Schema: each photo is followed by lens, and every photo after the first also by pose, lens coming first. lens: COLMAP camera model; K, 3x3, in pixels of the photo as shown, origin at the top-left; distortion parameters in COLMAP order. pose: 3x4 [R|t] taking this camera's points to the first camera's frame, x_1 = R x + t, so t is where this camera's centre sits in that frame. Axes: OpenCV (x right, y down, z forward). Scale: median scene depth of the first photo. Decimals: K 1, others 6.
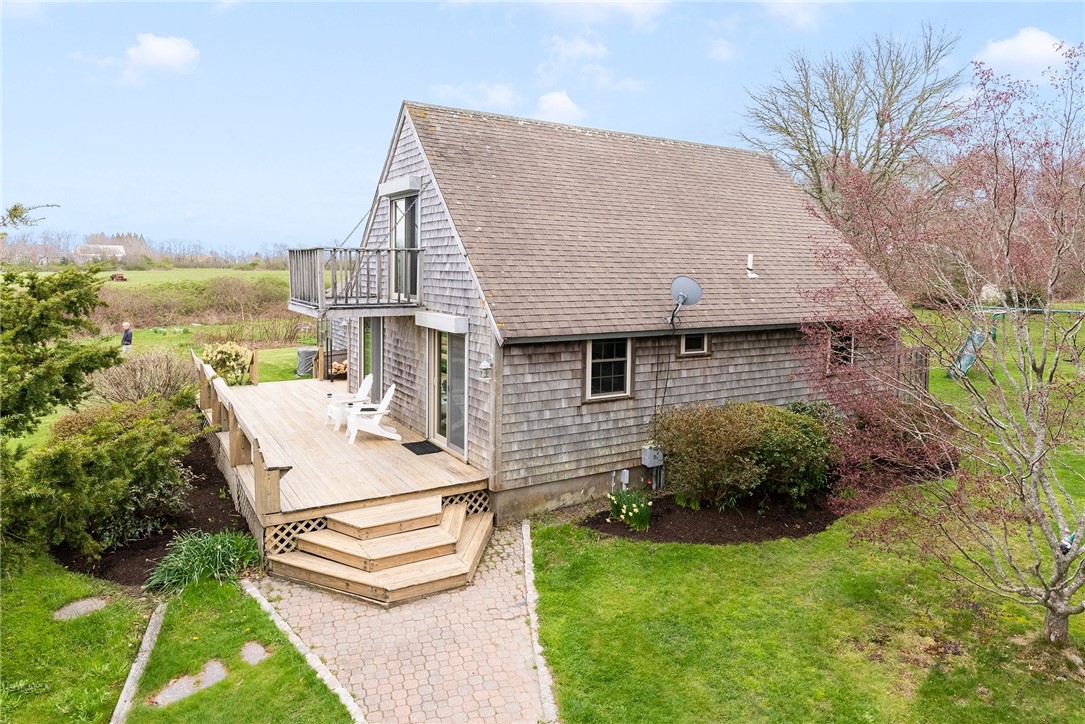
lens RADIAL K [[683.1, 0, 540.5], [0, 683.1, 304.9], [0, 0, 1]] dist [-0.000066, -0.000226]
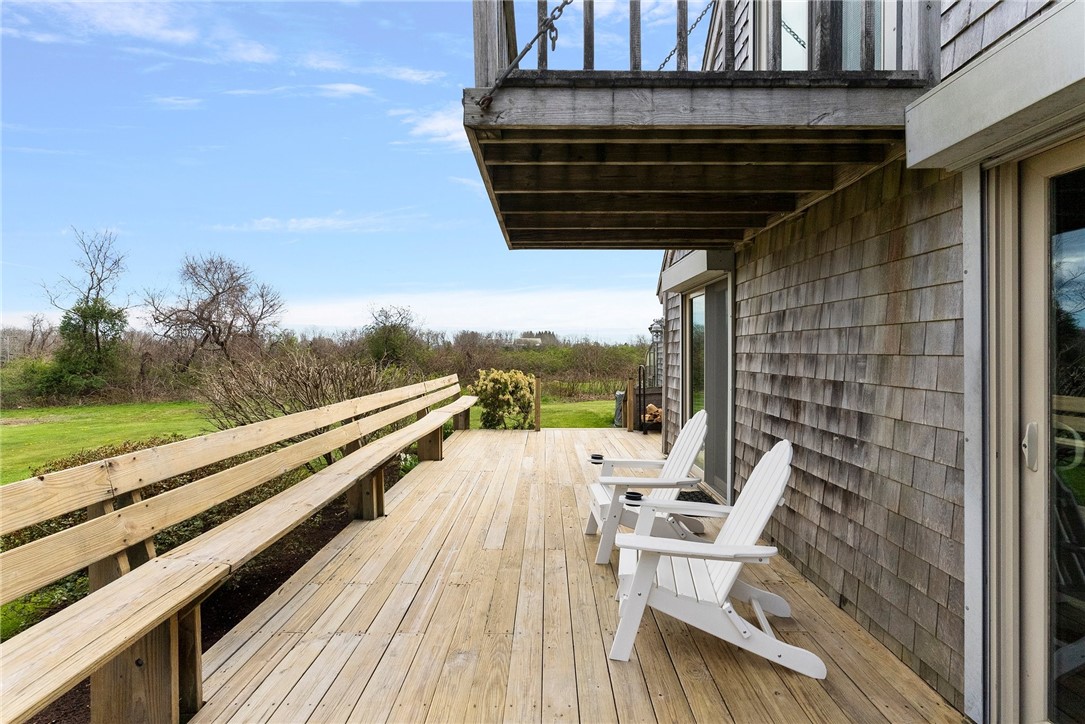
lens RADIAL K [[527.4, 0, 543.7], [0, 527.4, 346.4], [0, 0, 1]] dist [-0.000520, 0.000157]
pose [[0.853809, -0.013672, -0.520407, -0.230653], [-0.022151, 0.997796, -0.062557, 0.115042], [0.520115, 0.064939, 0.851624, 0.949122]]
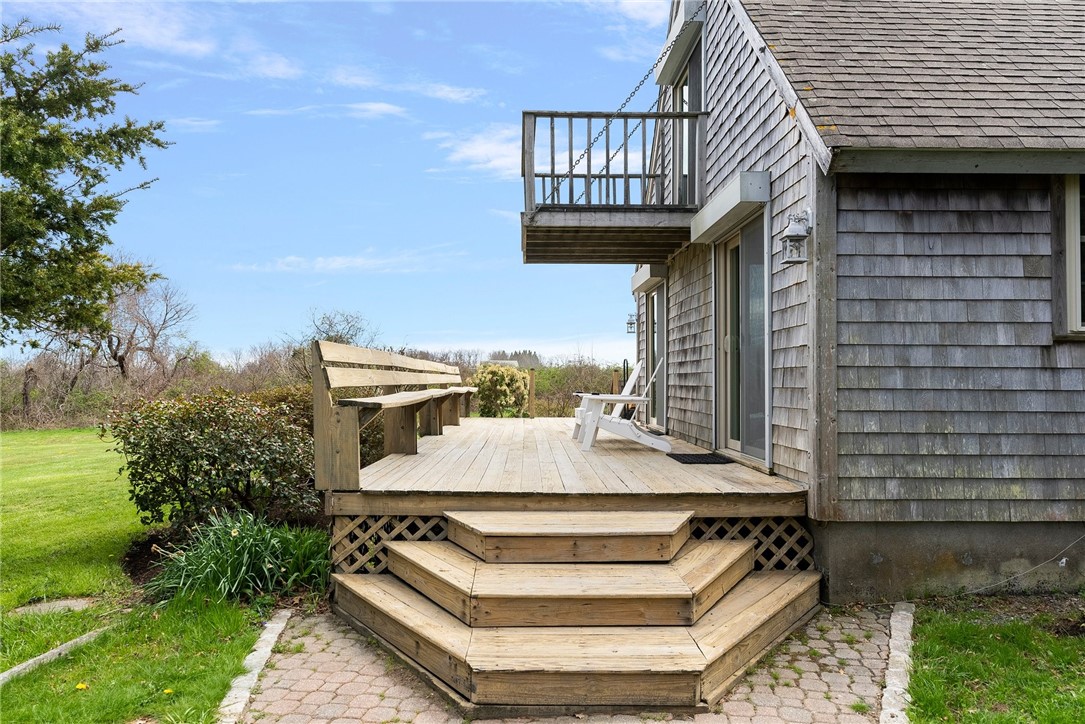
lens RADIAL K [[749.0, 0, 542.5], [0, 749.0, 362.0], [0, 0, 1]] dist [0.003634, 0.001711]
pose [[0.868142, -0.021608, -0.495845, 0.017532], [-0.019510, 0.996794, -0.077596, 0.209821], [0.495932, 0.077039, 0.864938, 0.485155]]
